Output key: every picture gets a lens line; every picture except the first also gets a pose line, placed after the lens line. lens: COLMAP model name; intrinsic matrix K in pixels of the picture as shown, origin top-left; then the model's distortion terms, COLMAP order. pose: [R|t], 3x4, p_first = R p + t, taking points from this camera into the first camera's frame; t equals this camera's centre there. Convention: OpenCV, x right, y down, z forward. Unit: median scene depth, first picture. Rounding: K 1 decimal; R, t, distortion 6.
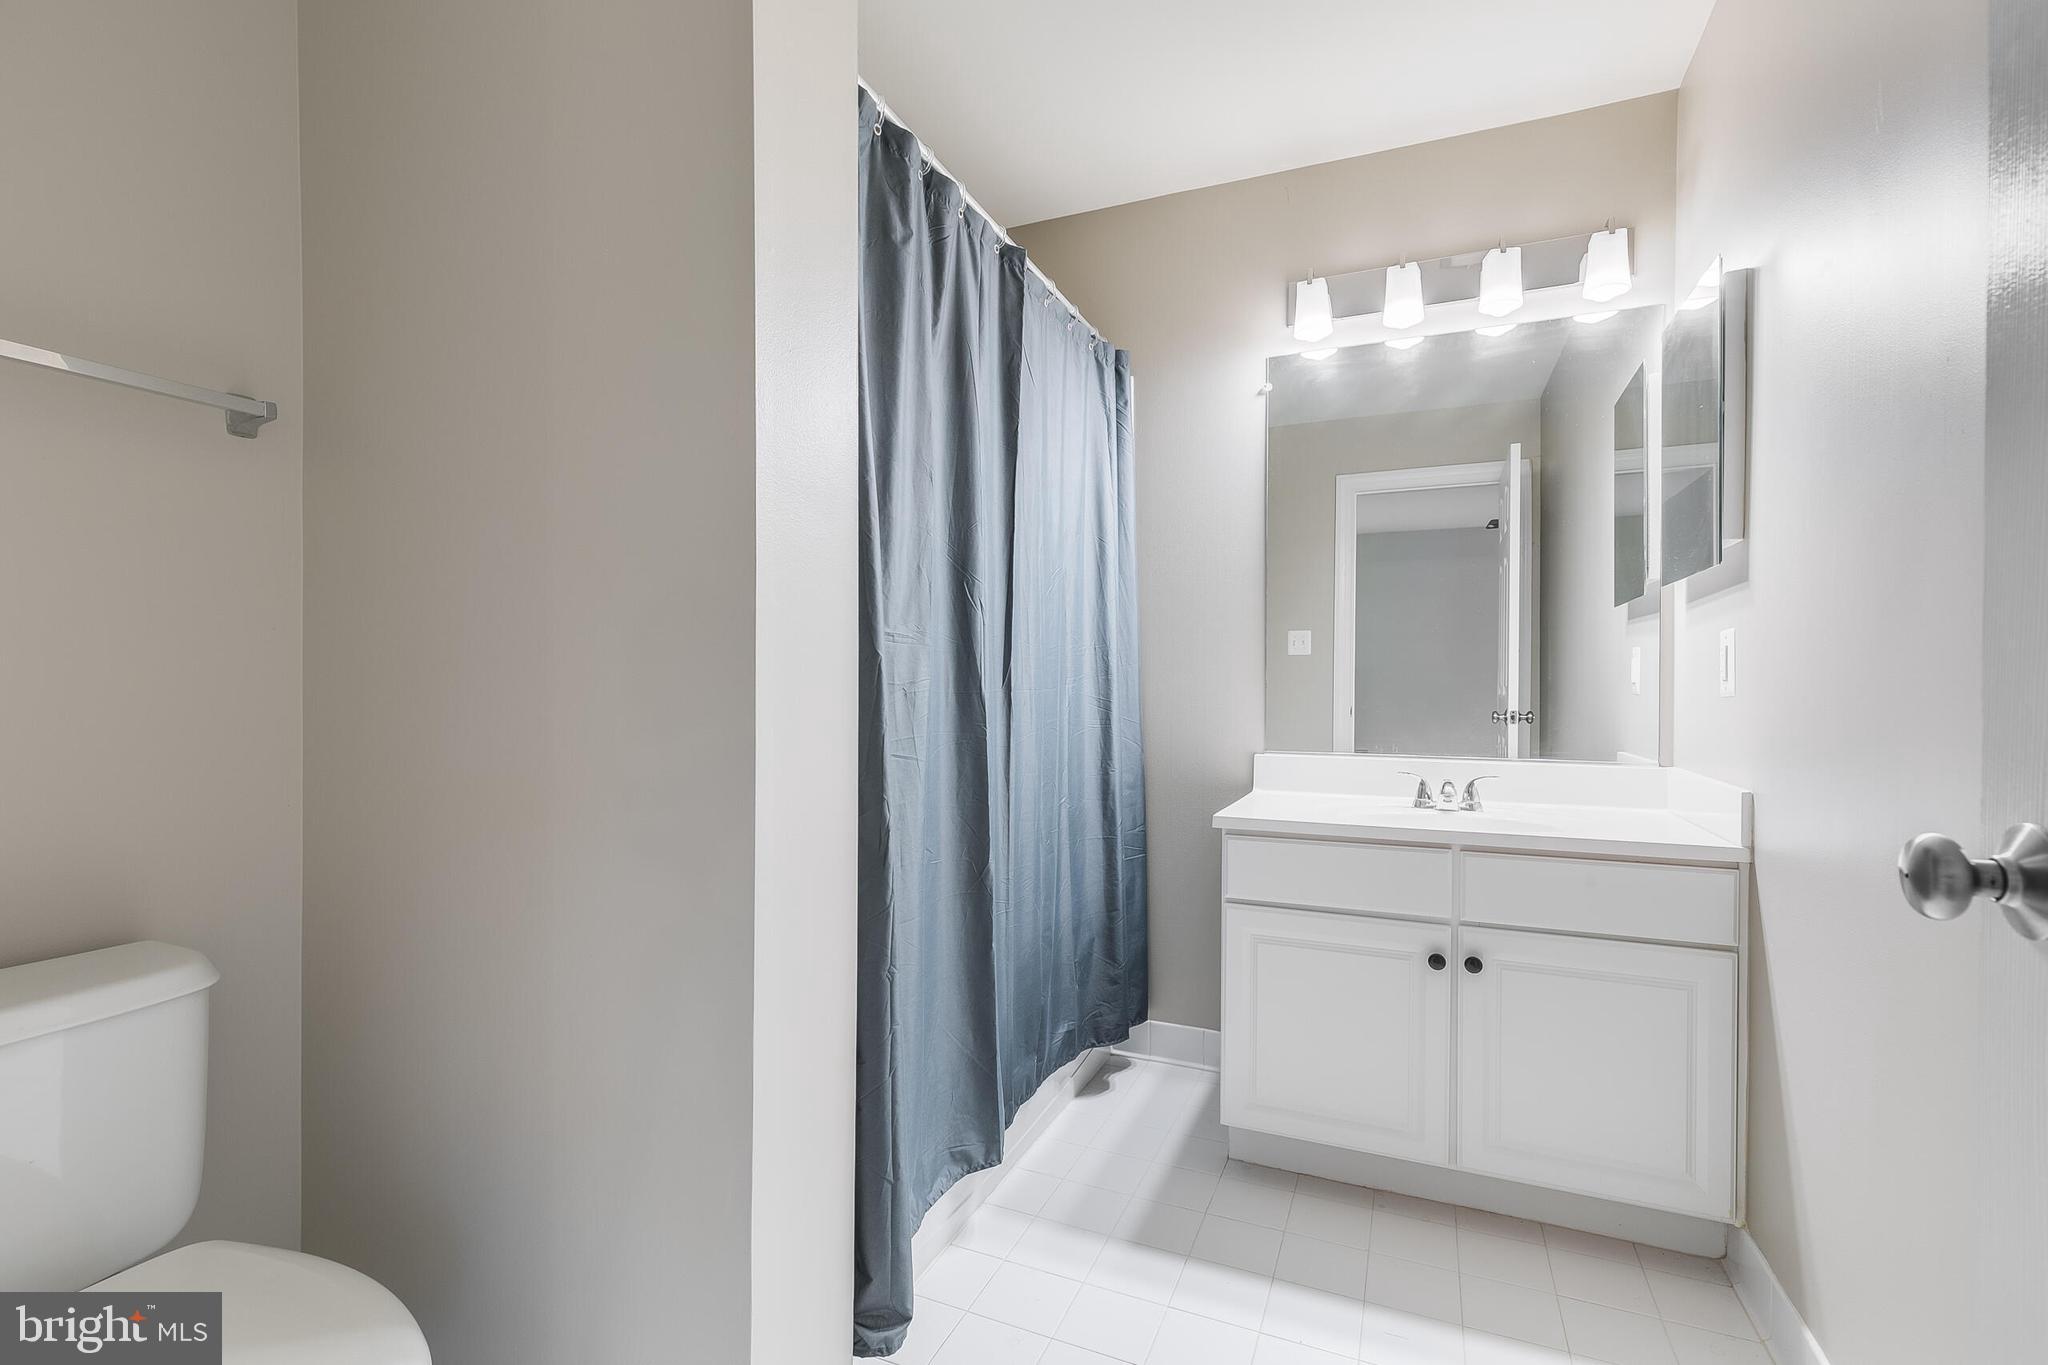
lens RADIAL K [[916.9, 0, 1019.5], [0, 916.9, 688.8], [0, 0, 1]] dist [0.007670, 0.000017]
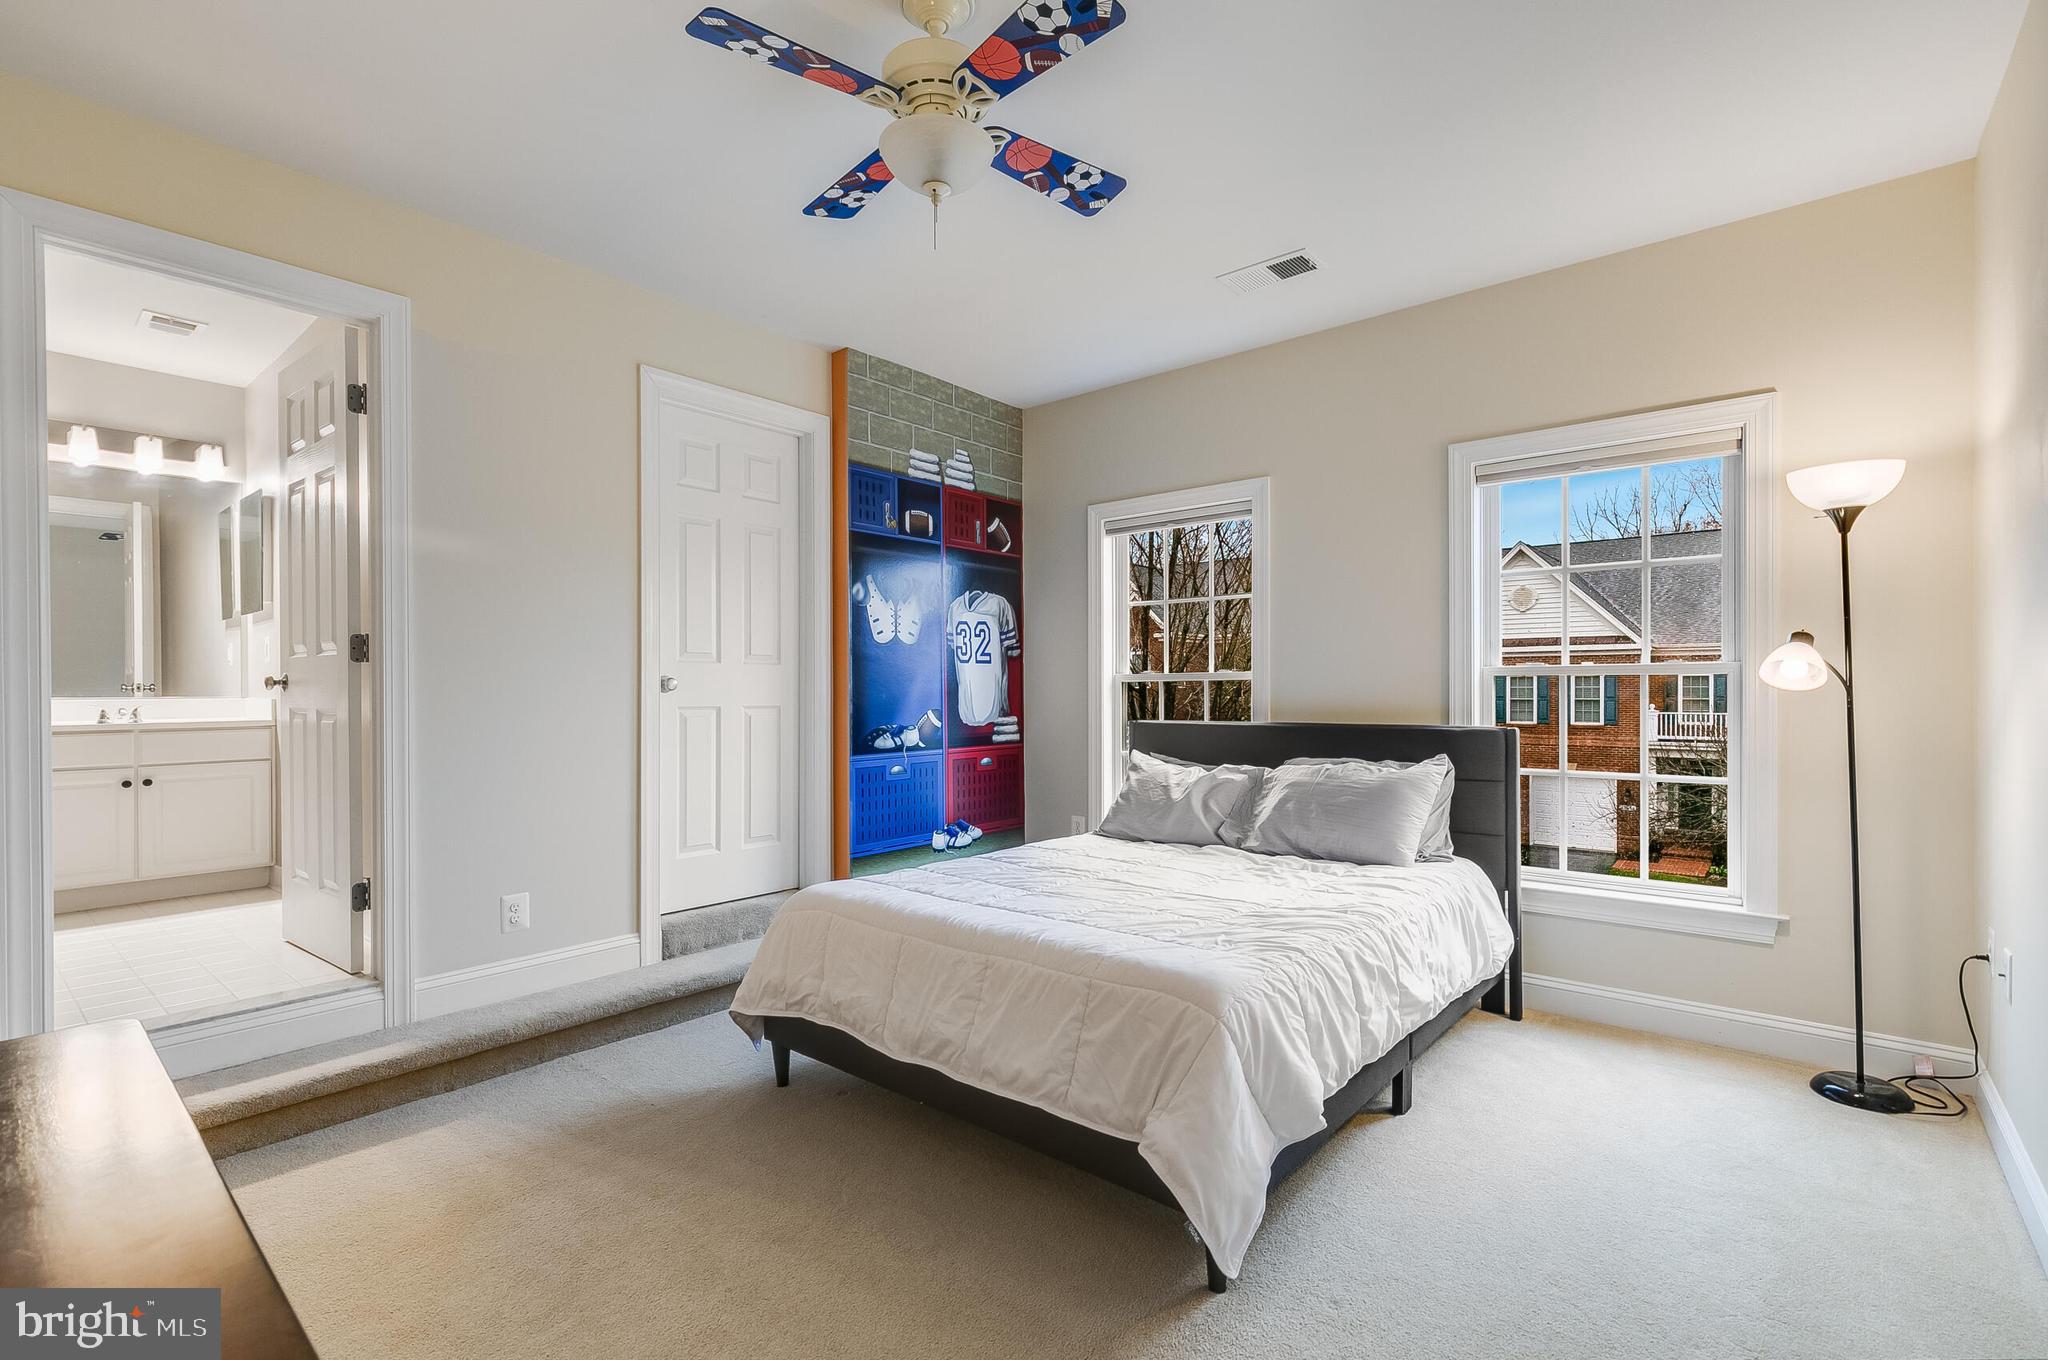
lens RADIAL K [[916.9, 0, 1019.5], [0, 916.9, 686.3], [0, 0, 1]] dist [0.007670, 0.000017]
pose [[0.280241, -0.008065, 0.959896, -0.937605], [0.006206, 0.999959, 0.006590, 0.059207], [-0.959909, 0.004110, 0.280280, -1.464239]]
